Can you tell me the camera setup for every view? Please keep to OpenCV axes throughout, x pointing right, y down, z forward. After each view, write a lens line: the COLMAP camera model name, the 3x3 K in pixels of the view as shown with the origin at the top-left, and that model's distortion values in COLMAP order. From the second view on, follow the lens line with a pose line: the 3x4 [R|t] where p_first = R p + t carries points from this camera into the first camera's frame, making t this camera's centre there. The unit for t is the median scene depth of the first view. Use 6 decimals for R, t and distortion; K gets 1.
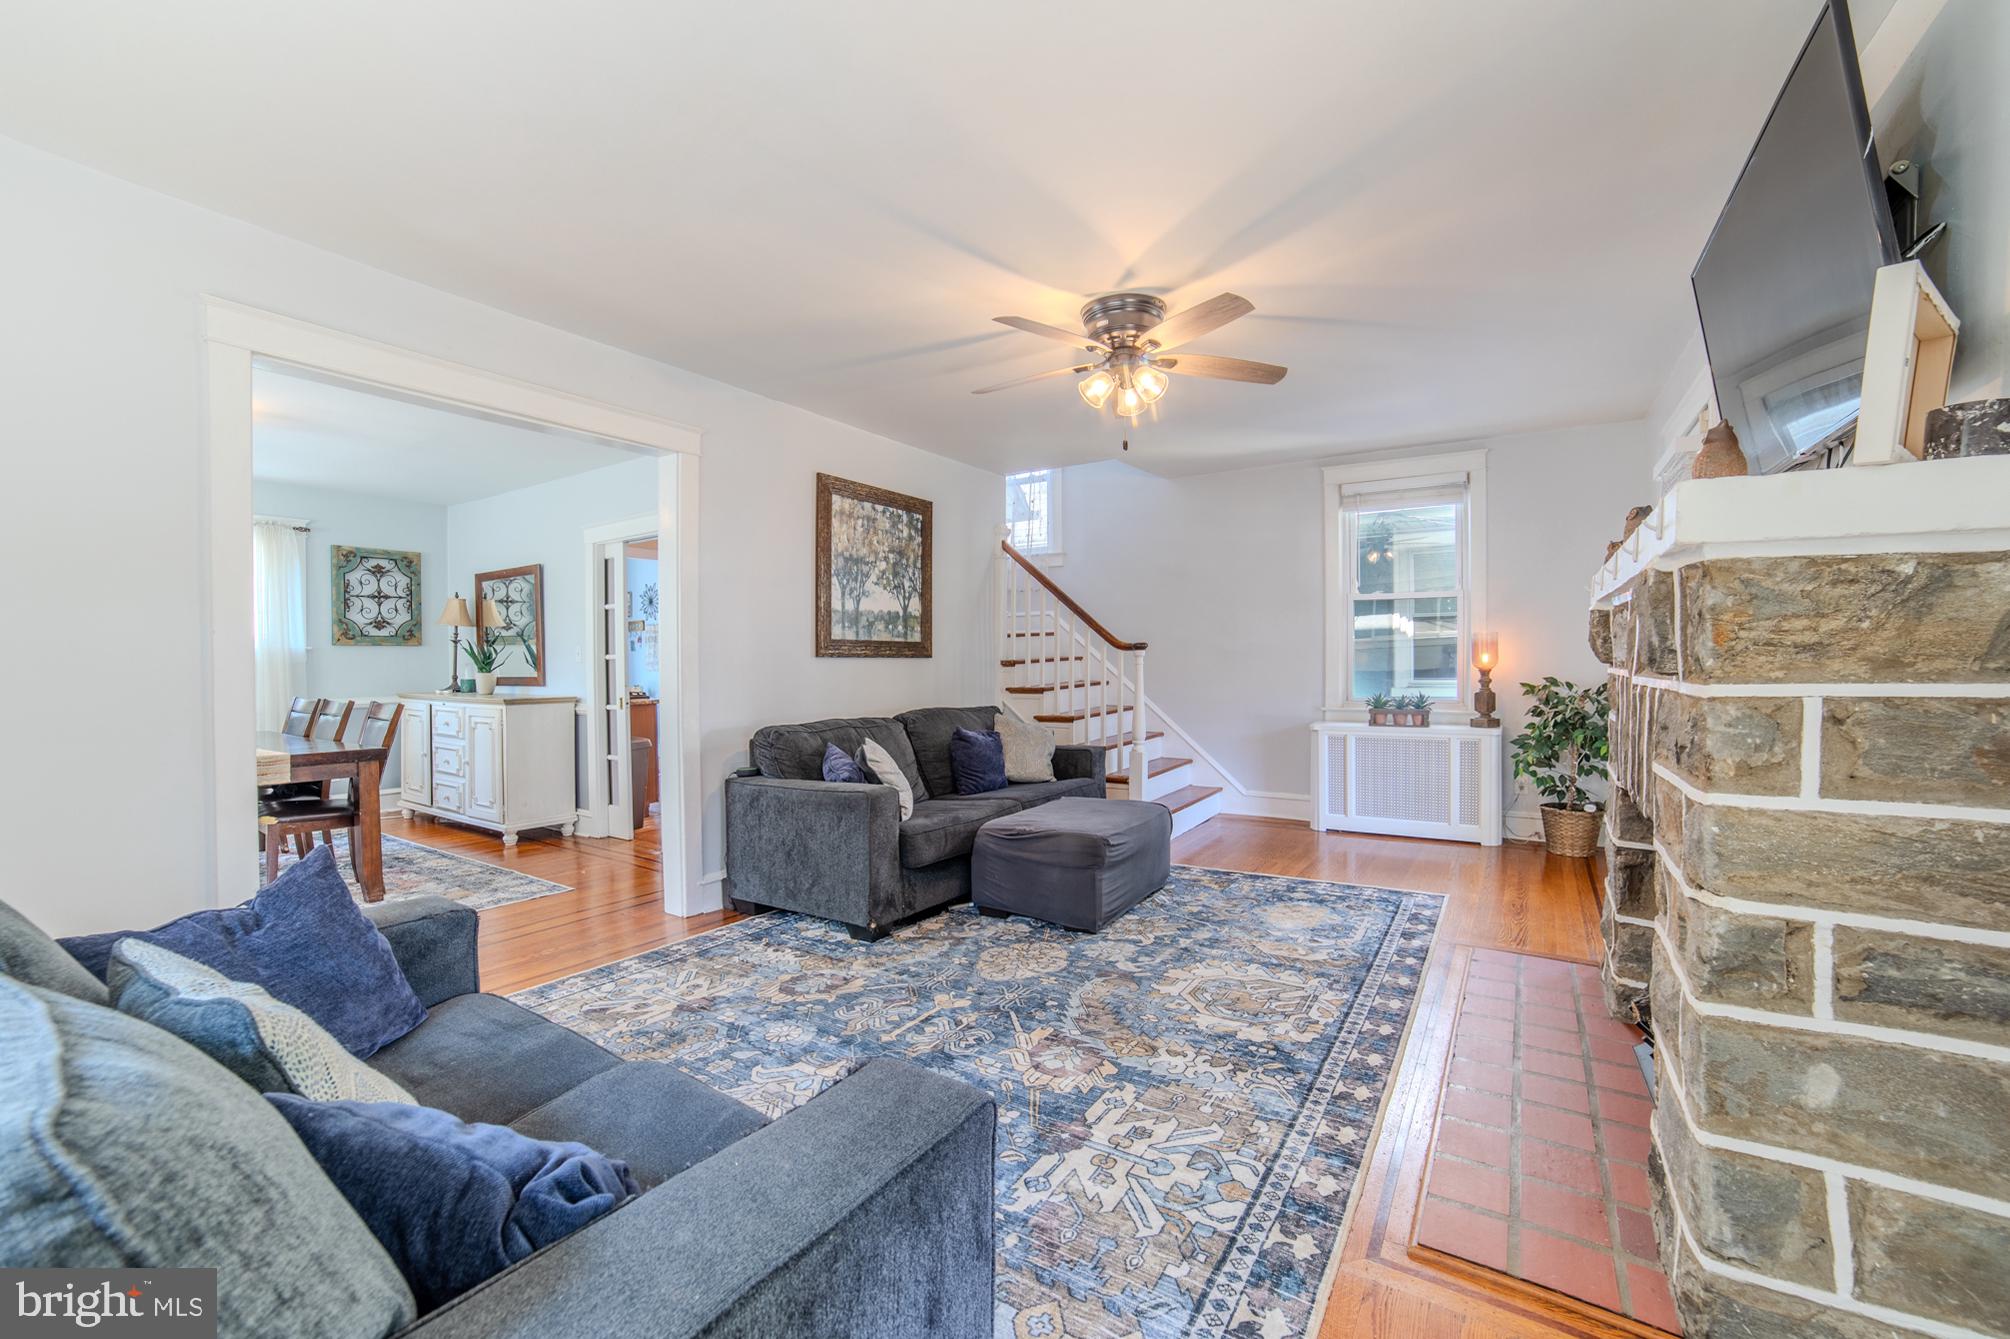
lens RADIAL K [[805.1, 0, 1009.5], [0, 805.1, 668.8], [0, 0, 1]] dist [-0.074873, 0.033009]
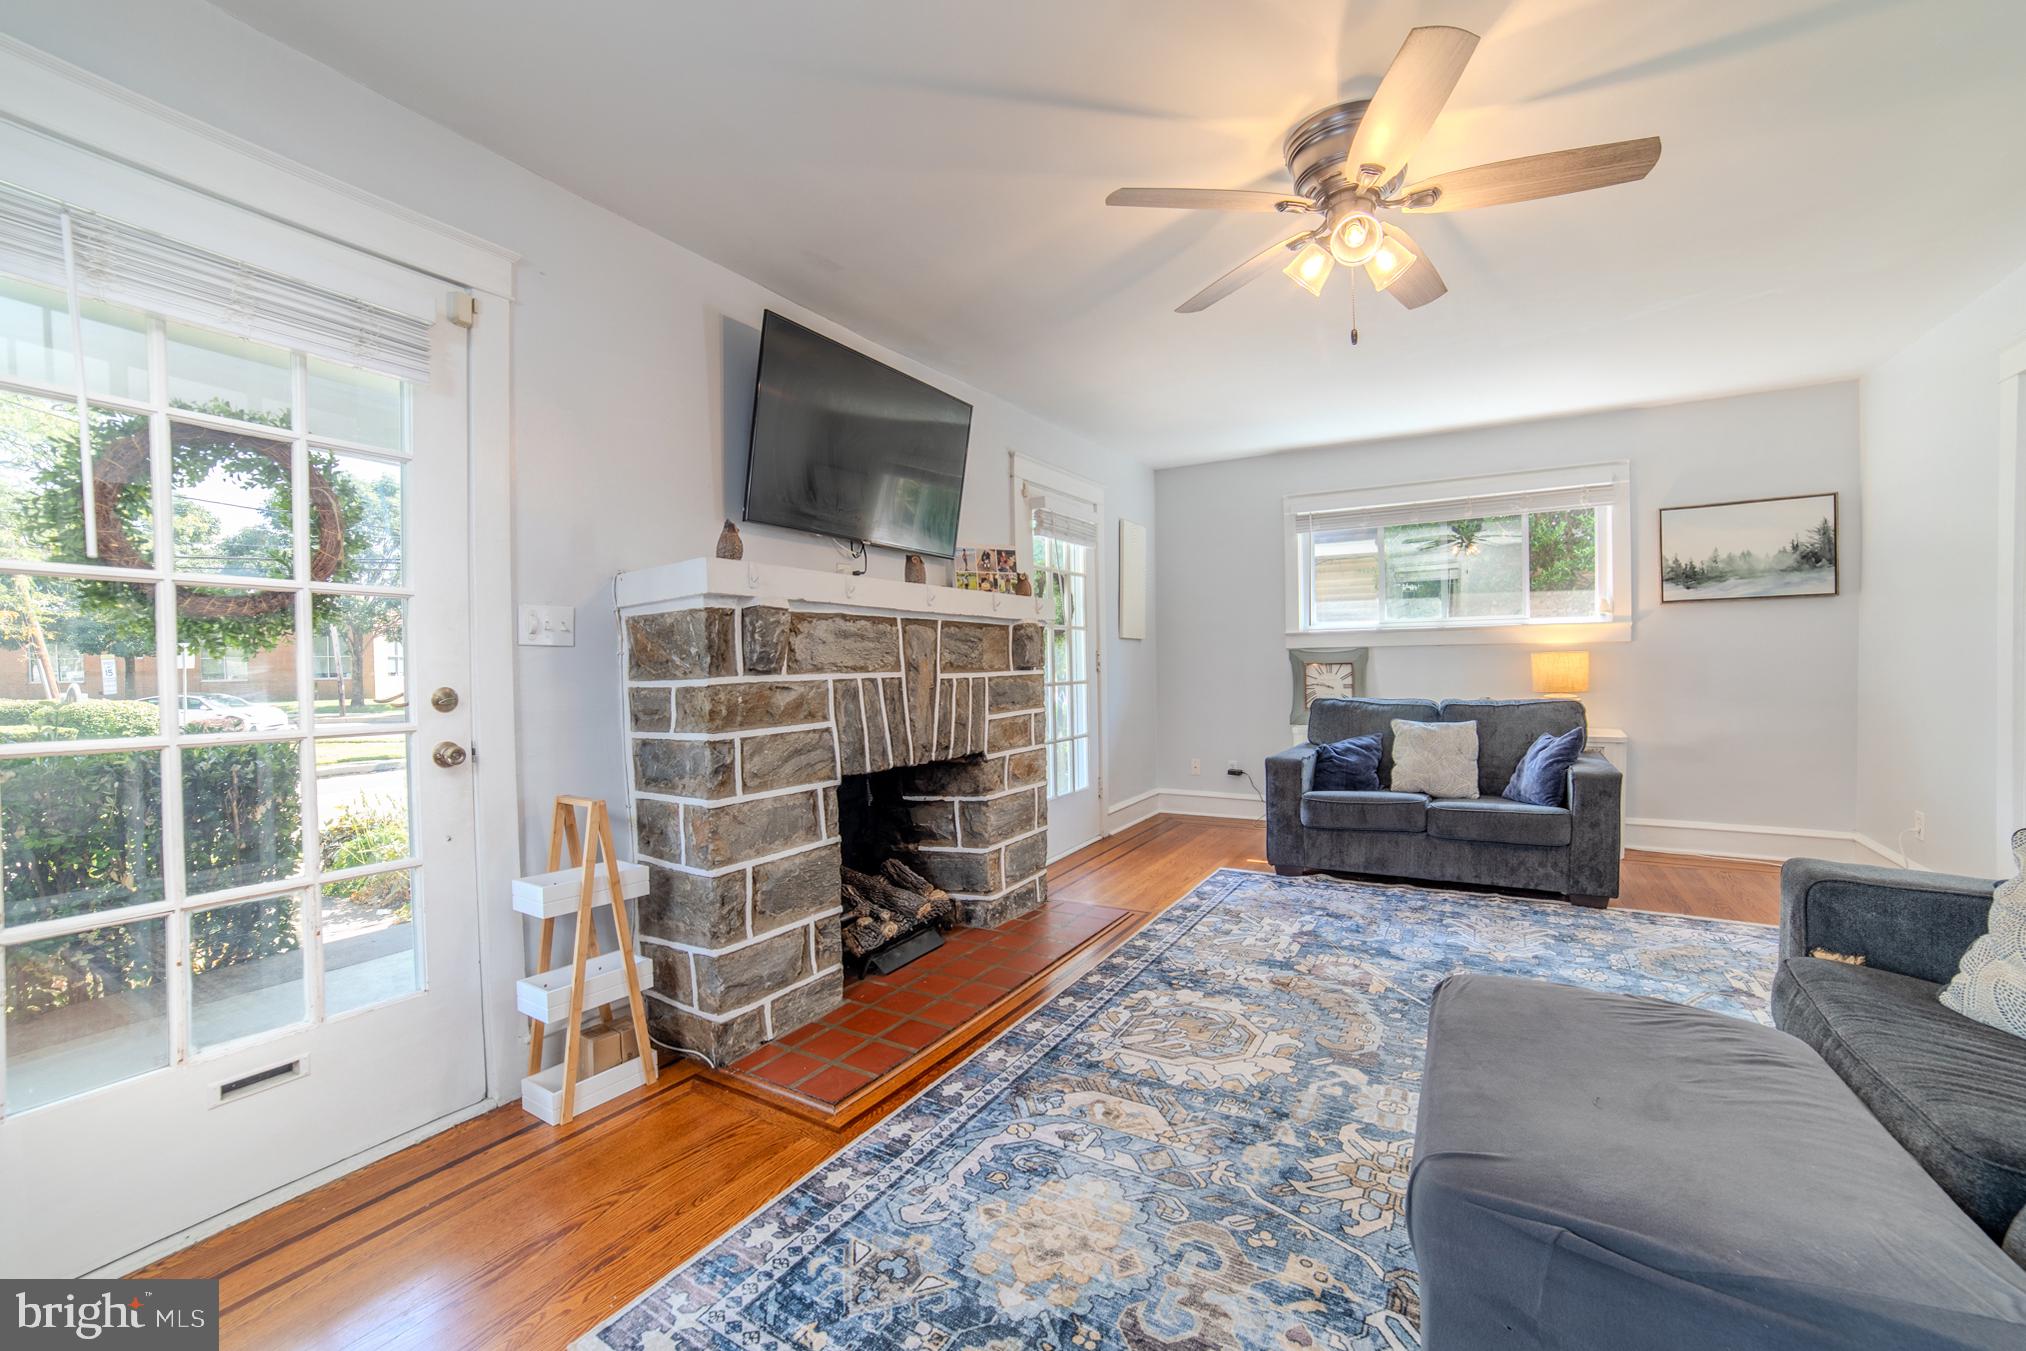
lens RADIAL K [[811.5, 0, 1017.5], [0, 811.5, 674.8], [0, 0, 1]] dist [-0.074873, 0.033009]
pose [[-0.999165, 0.019588, -0.035854, 0.566317], [0.018813, 0.999585, 0.021812, -0.015130], [0.036267, 0.021119, -0.999119, 2.052224]]
